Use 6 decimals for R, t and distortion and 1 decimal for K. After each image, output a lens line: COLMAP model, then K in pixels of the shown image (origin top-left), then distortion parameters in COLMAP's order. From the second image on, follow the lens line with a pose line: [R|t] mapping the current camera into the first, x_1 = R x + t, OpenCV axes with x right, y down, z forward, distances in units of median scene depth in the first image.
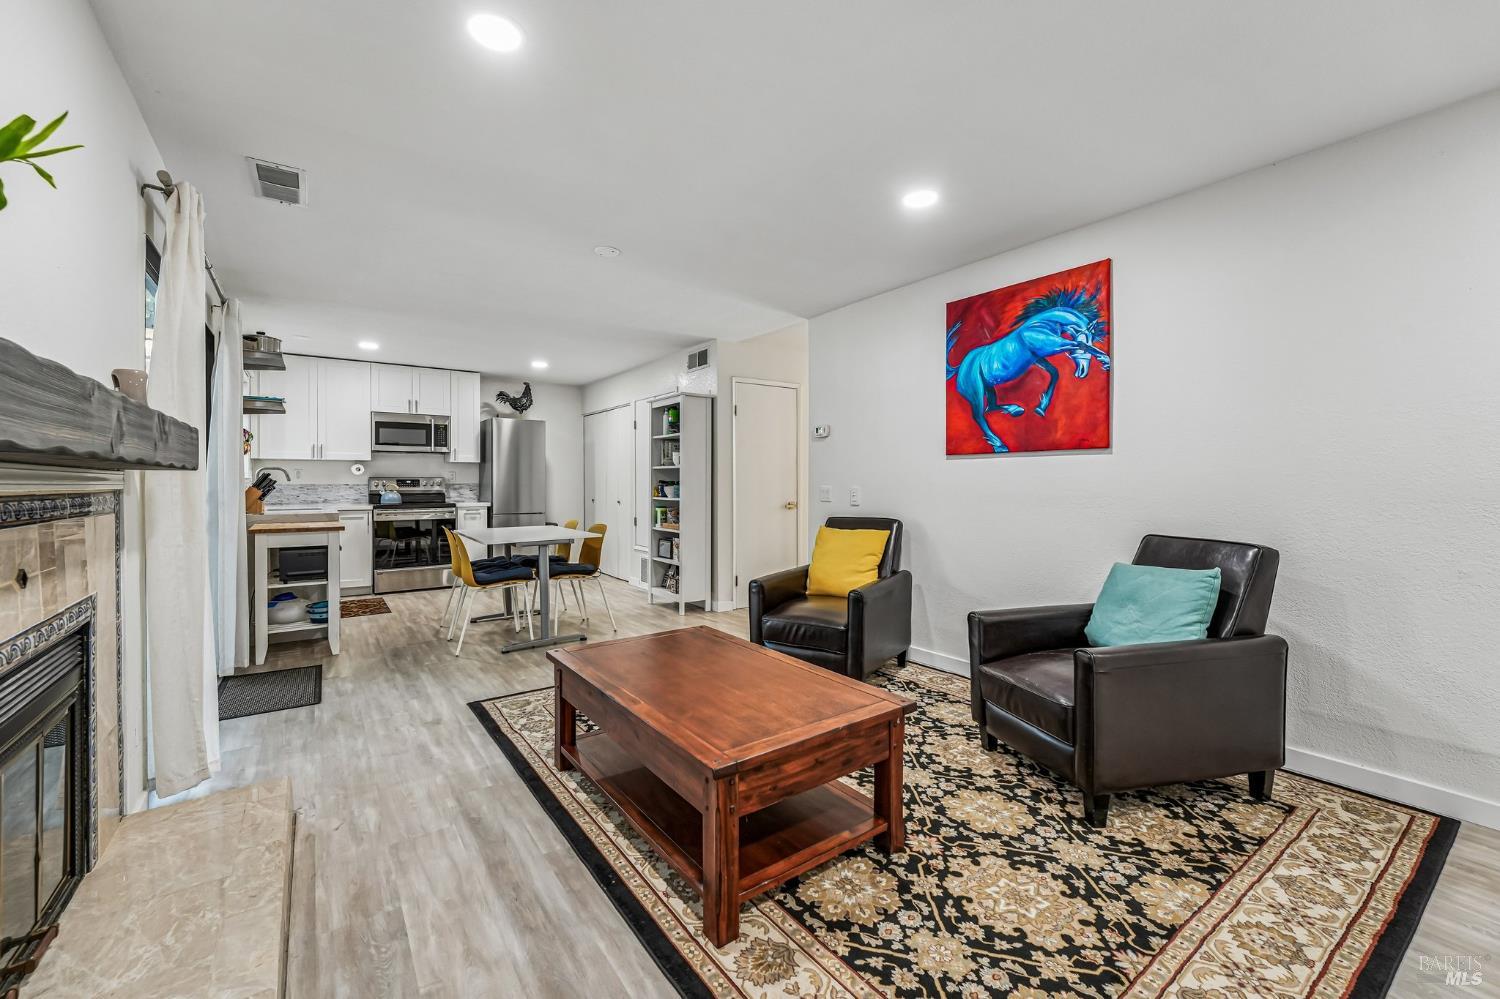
lens RADIAL K [[607.9, 0, 740.8], [0, 607.9, 487.1], [0, 0, 1]] dist [-0.007112, 0.000052]
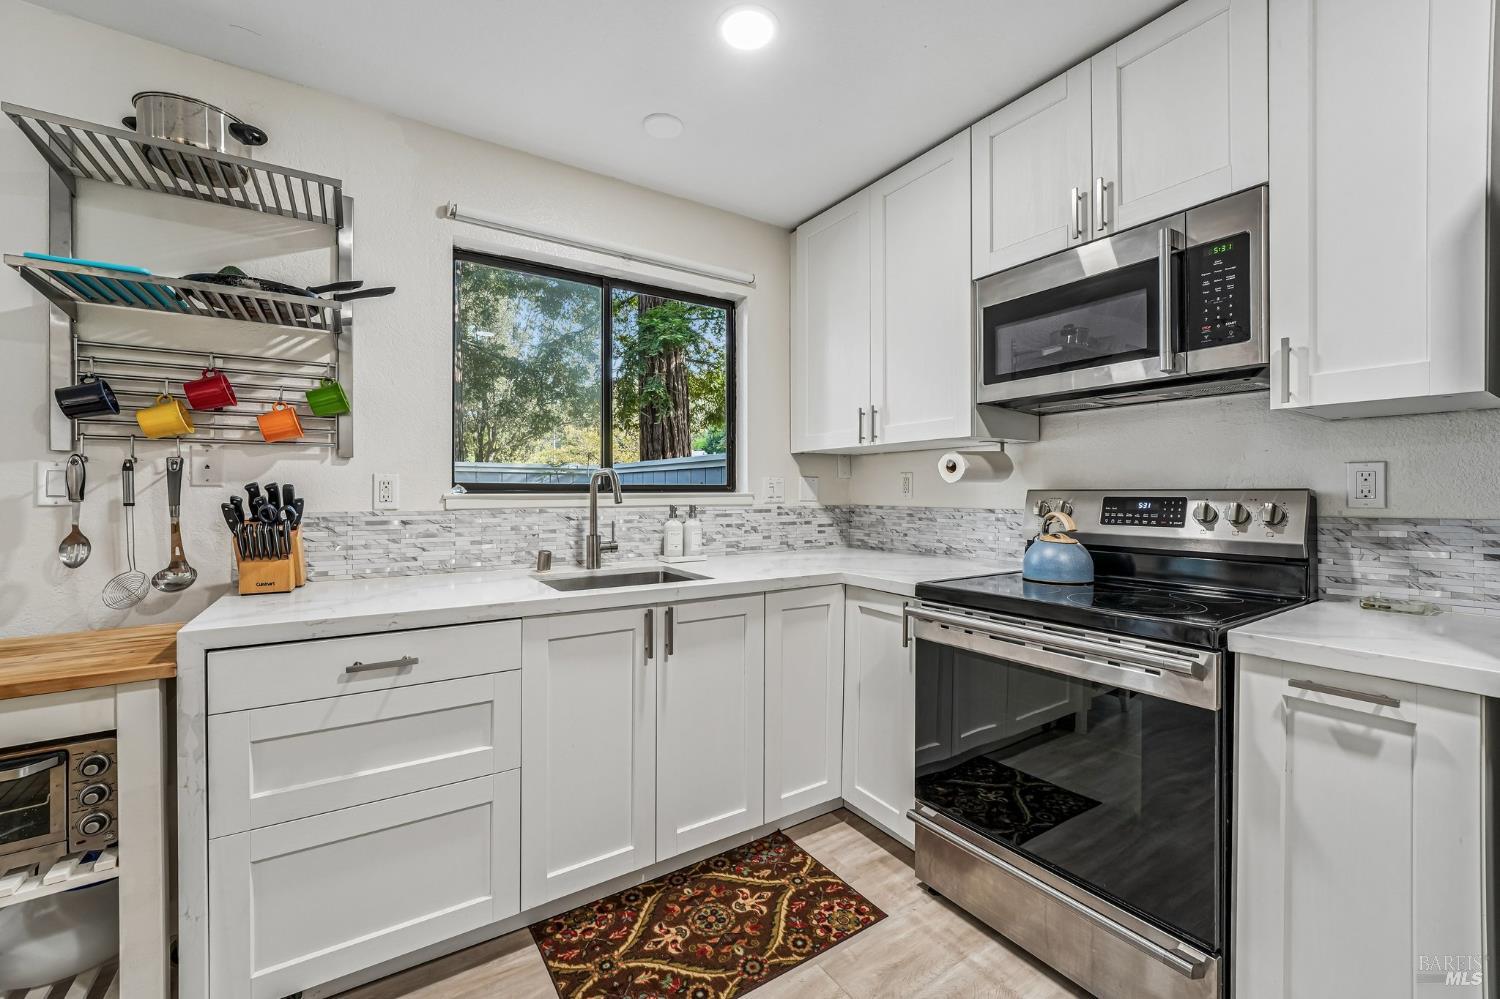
lens RADIAL K [[603.3, 0, 741.4], [0, 603.3, 490.4], [0, 0, 1]] dist [-0.006291, 0.000153]
pose [[-0.040659, -0.002586, -0.999170, -0.335569], [-0.007332, 0.999970, -0.002290, -0.016666], [0.999146, 0.007233, -0.040677, 1.026759]]
